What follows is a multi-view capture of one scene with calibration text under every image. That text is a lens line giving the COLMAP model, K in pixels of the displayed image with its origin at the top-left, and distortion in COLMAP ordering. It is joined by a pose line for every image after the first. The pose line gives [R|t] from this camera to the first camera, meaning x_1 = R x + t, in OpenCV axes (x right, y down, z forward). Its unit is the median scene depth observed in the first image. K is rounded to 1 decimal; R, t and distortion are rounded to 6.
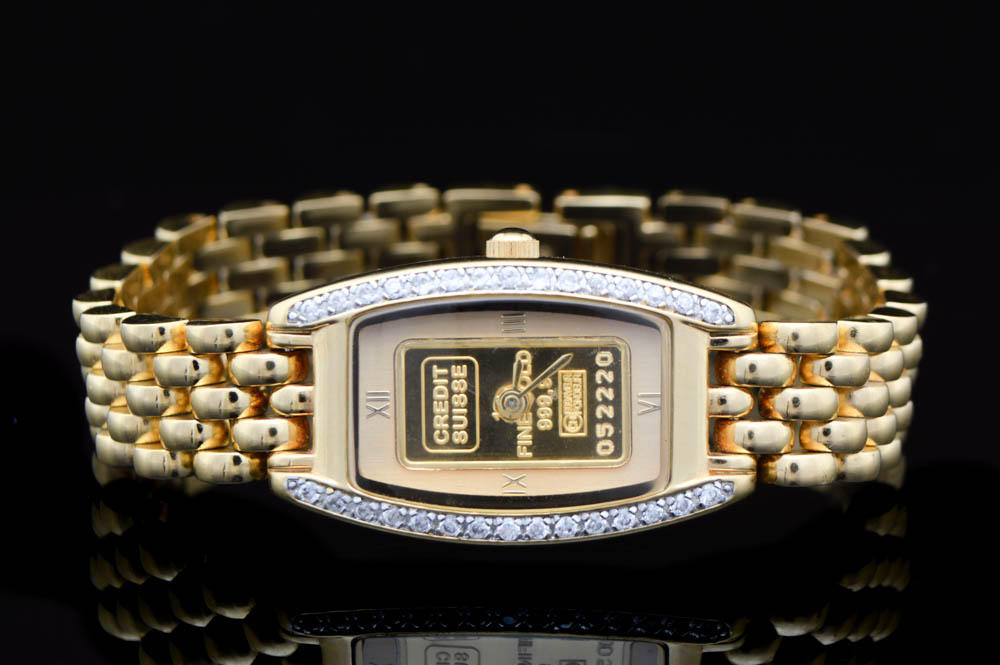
lens RADIAL K [[2610.6, 0, 500.0], [0, 2610.6, 332.5], [0, 0, 1]] dist [-0.059869, 0.248448]
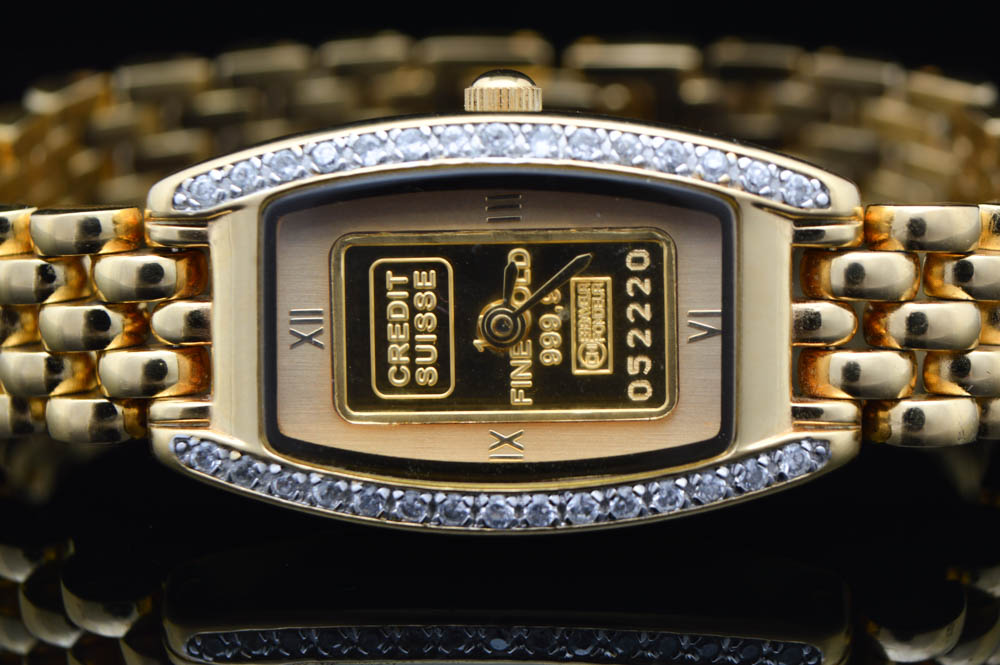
lens RADIAL K [[2610.6, 0, 500.0], [0, 2610.6, 332.5], [0, 0, 1]] dist [-0.059869, 0.248448]
pose [[0.999942, -0.003408, -0.010190, 0.010895], [0.003678, 0.999641, 0.026543, 0.010714], [0.010095, -0.026579, 0.999596, 0.319806]]
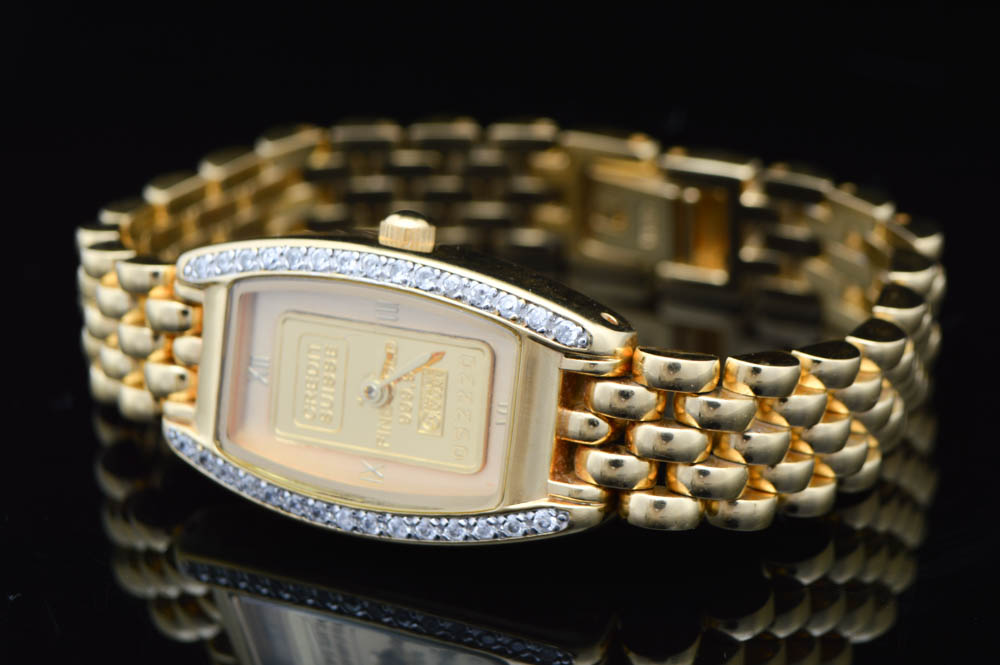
lens RADIAL K [[2610.6, 0, 500.0], [0, 2610.6, 332.5], [0, 0, 1]] dist [-0.059869, 0.248448]
pose [[0.924048, 0.151971, -0.350770, 0.386003], [-0.118976, 0.986341, 0.113909, -0.111101], [0.363290, -0.063525, 0.929508, 0.111795]]
